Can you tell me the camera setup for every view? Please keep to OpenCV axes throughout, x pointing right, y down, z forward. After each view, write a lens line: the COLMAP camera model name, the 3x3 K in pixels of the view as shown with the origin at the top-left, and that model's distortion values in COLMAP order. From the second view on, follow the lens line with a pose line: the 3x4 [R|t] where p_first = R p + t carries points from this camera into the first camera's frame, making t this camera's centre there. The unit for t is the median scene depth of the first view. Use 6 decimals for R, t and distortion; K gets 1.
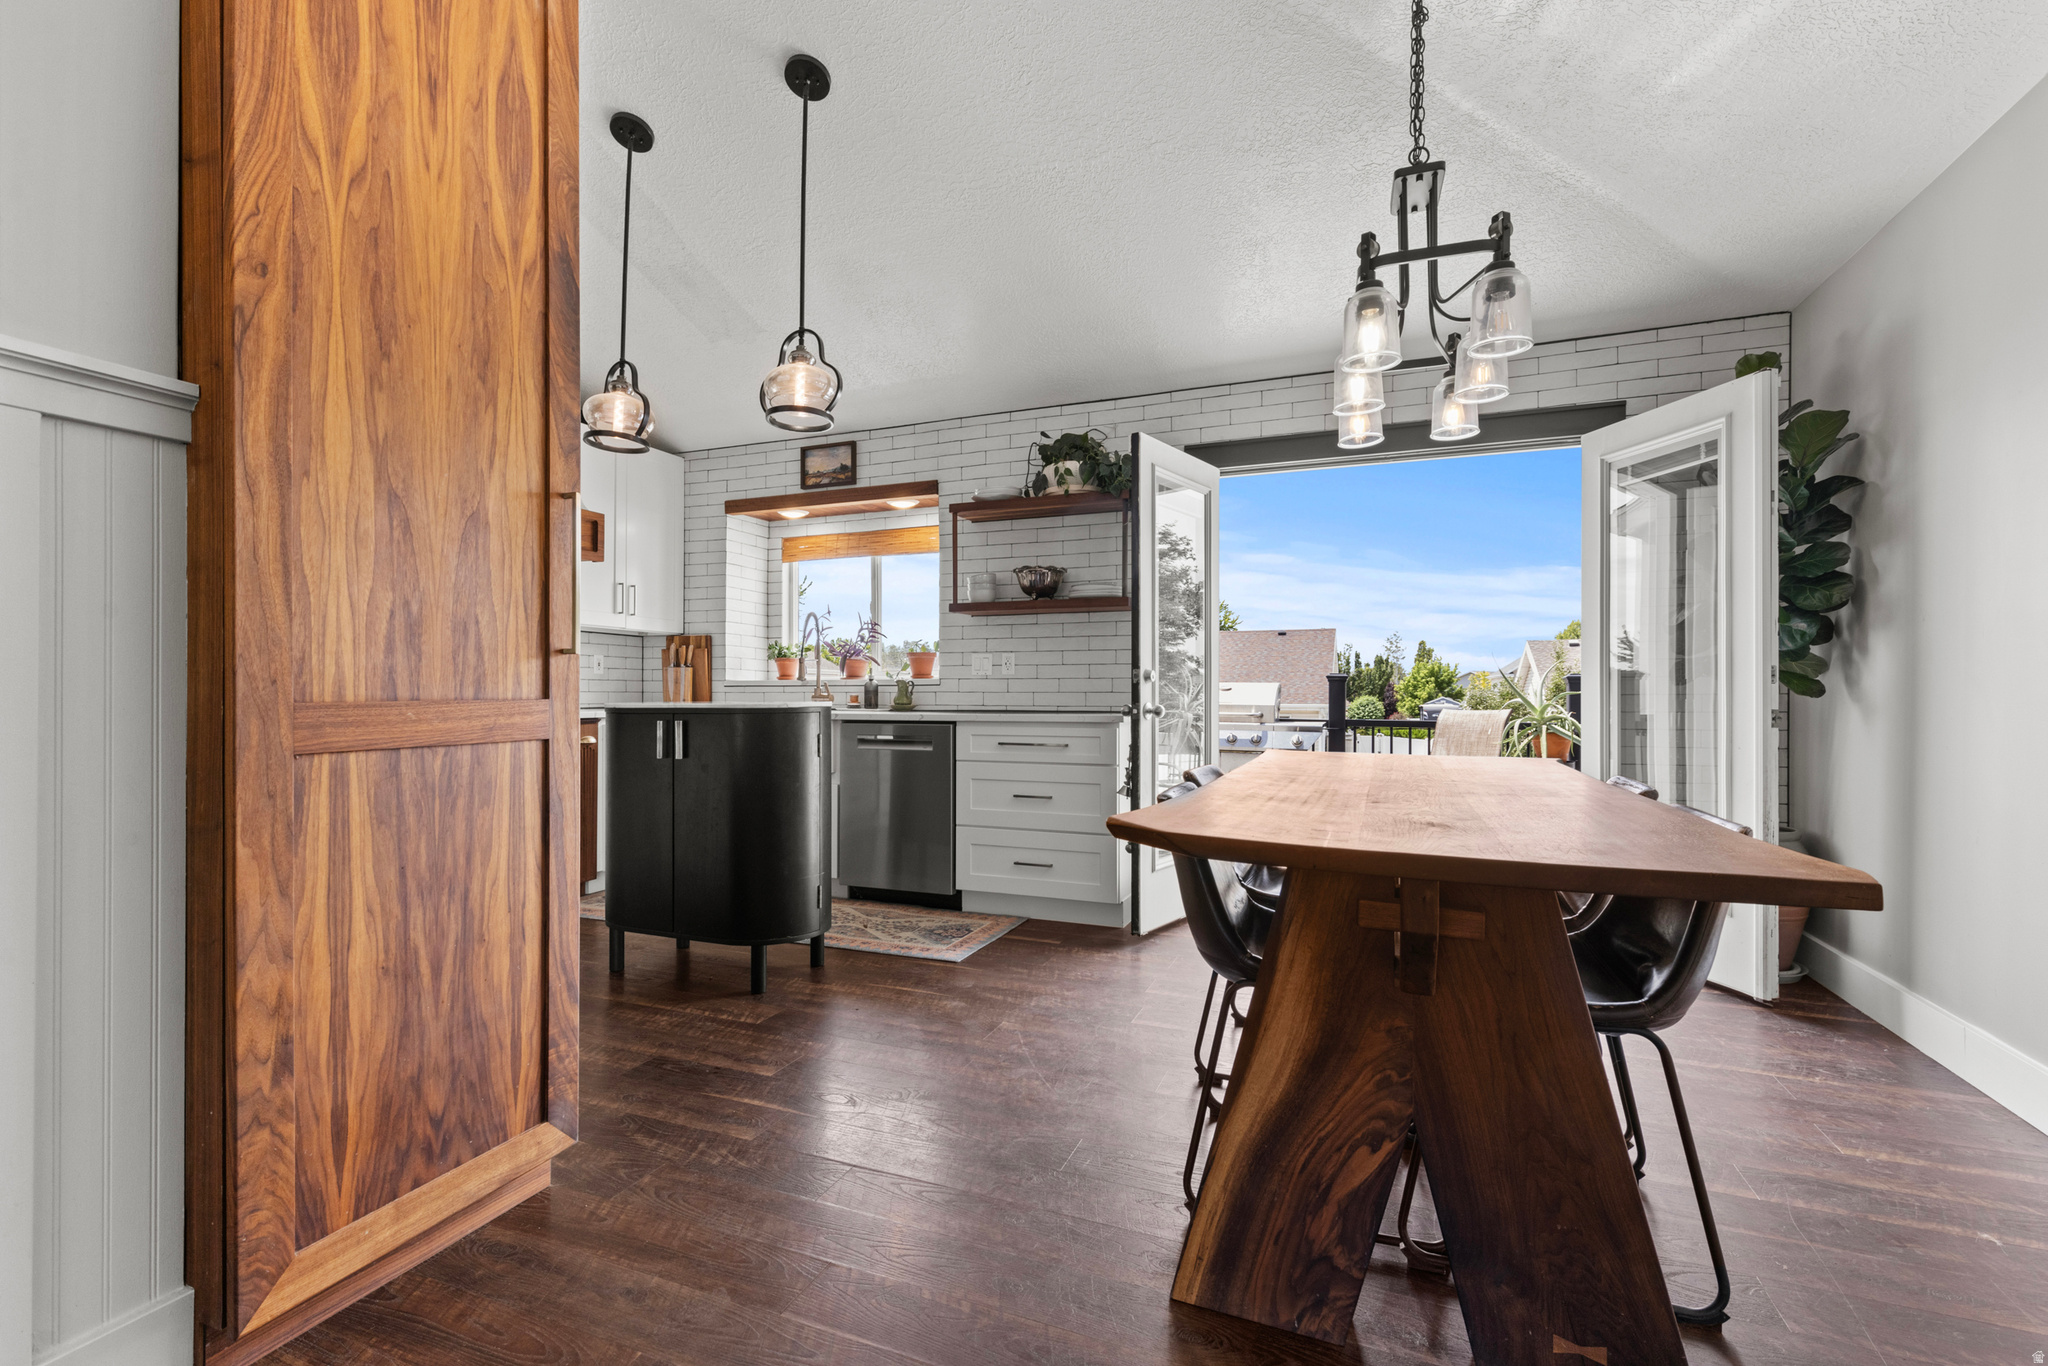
lens RADIAL K [[930.1, 0, 1002.6], [0, 930.1, 694.2], [0, 0, 1]] dist [0.007379, -0.000734]
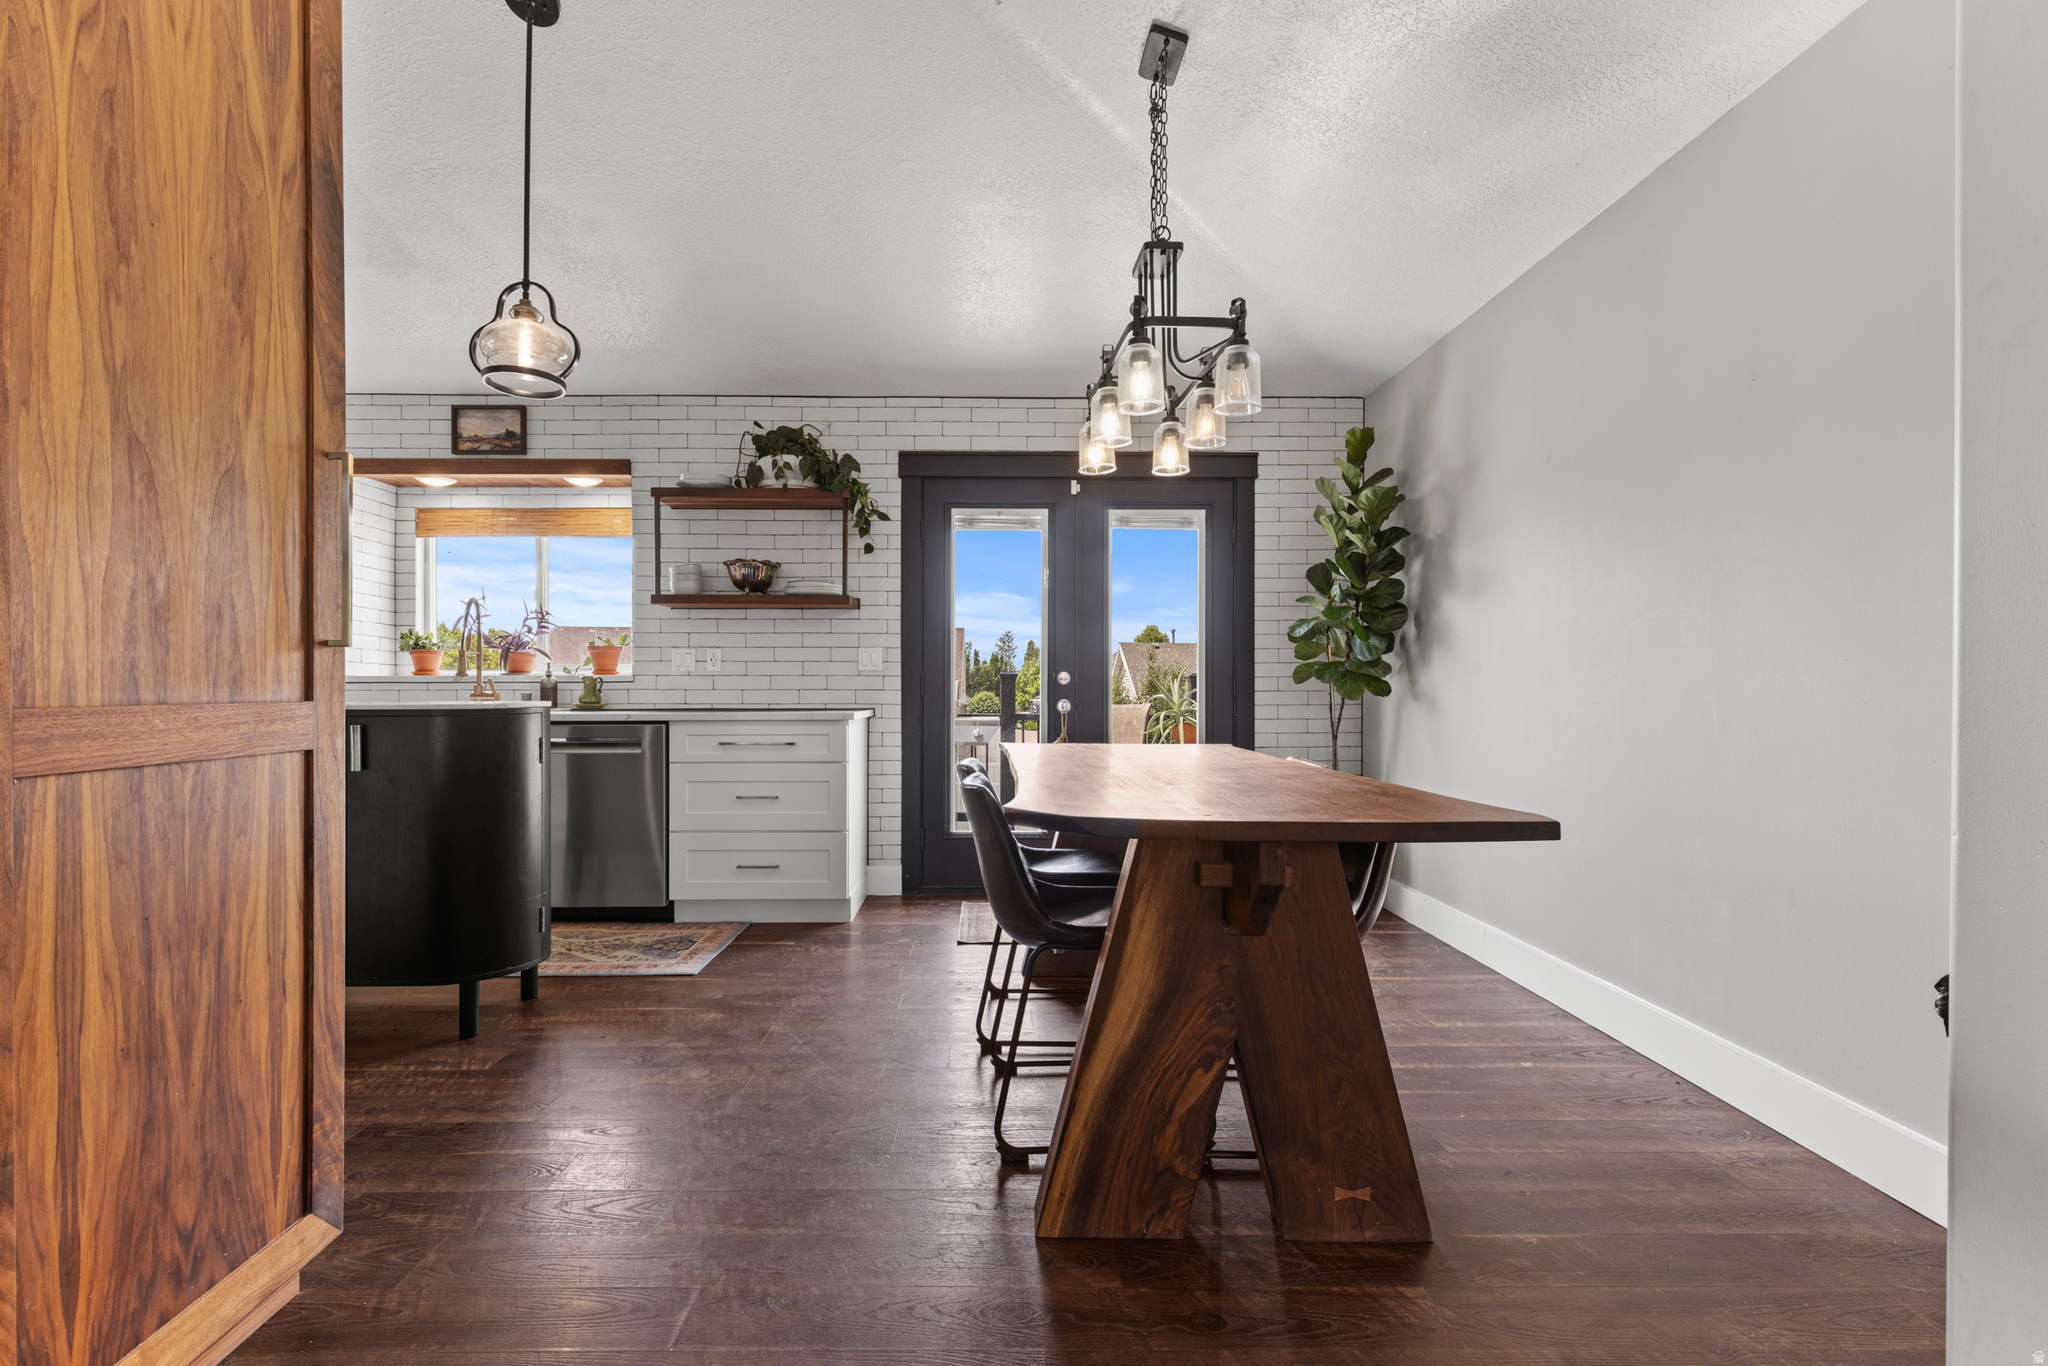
lens RADIAL K [[930.1, 0, 1021.8], [0, 930.1, 694.0], [0, 0, 1]] dist [0.007379, -0.000734]
pose [[0.916694, -0.002948, 0.399580, -0.235699], [0.001323, 0.999990, 0.004344, -0.003595], [-0.399588, -0.003453, 0.916688, -0.007234]]
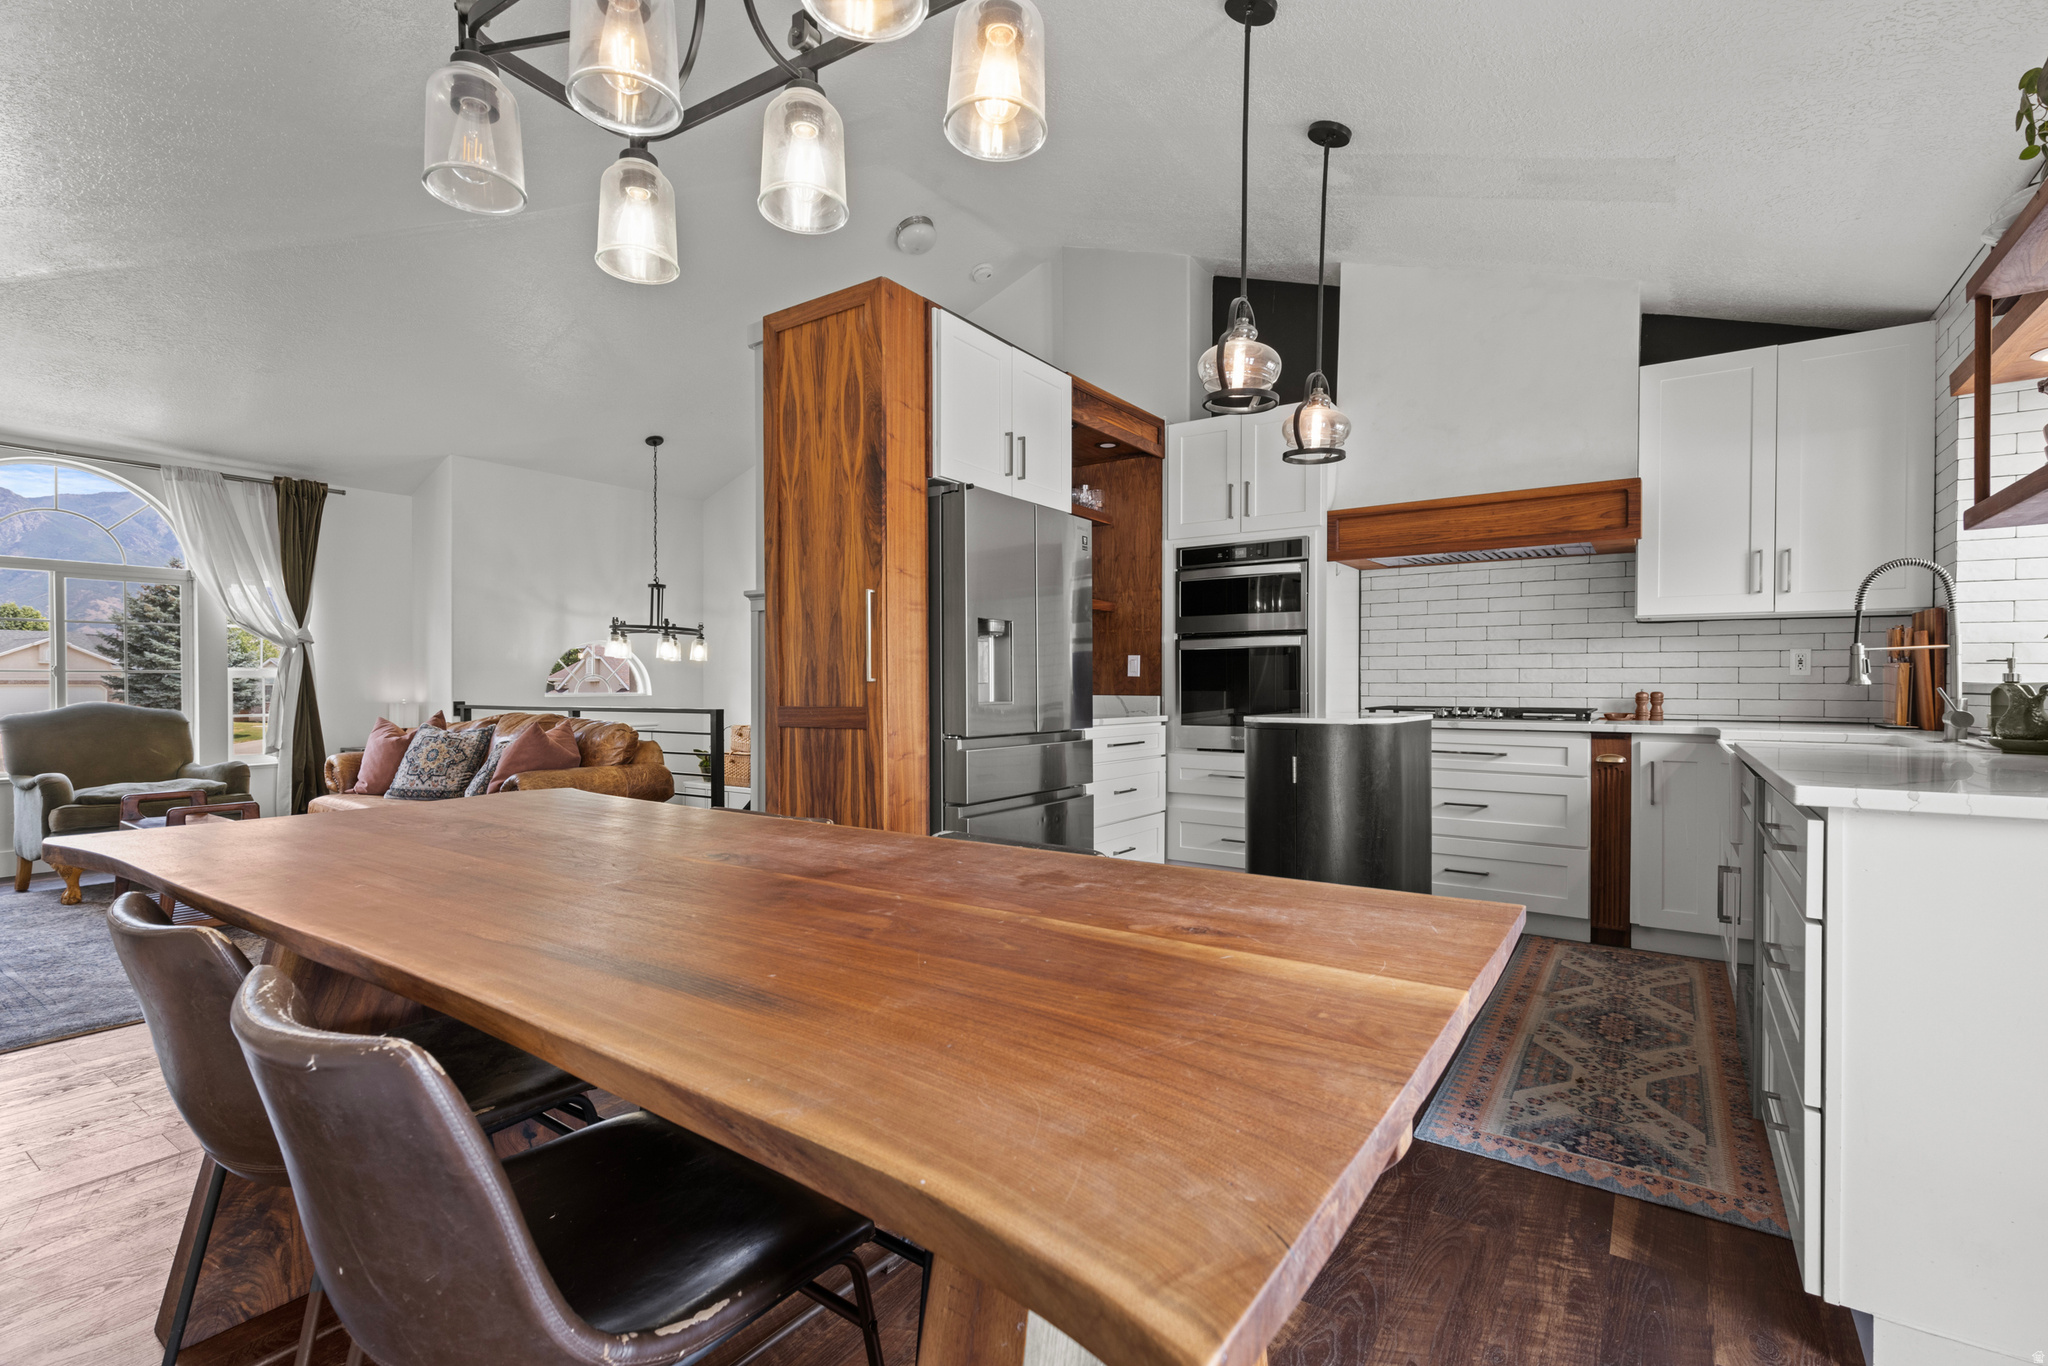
lens RADIAL K [[930.1, 0, 1038.2], [0, 930.1, 702.3], [0, 0, 1]] dist [0.007379, -0.000734]
pose [[-0.211135, 0.010326, -0.977402, 1.212738], [-0.004167, 0.999926, 0.011464, -0.025752], [0.977448, 0.006493, -0.211077, 1.724876]]
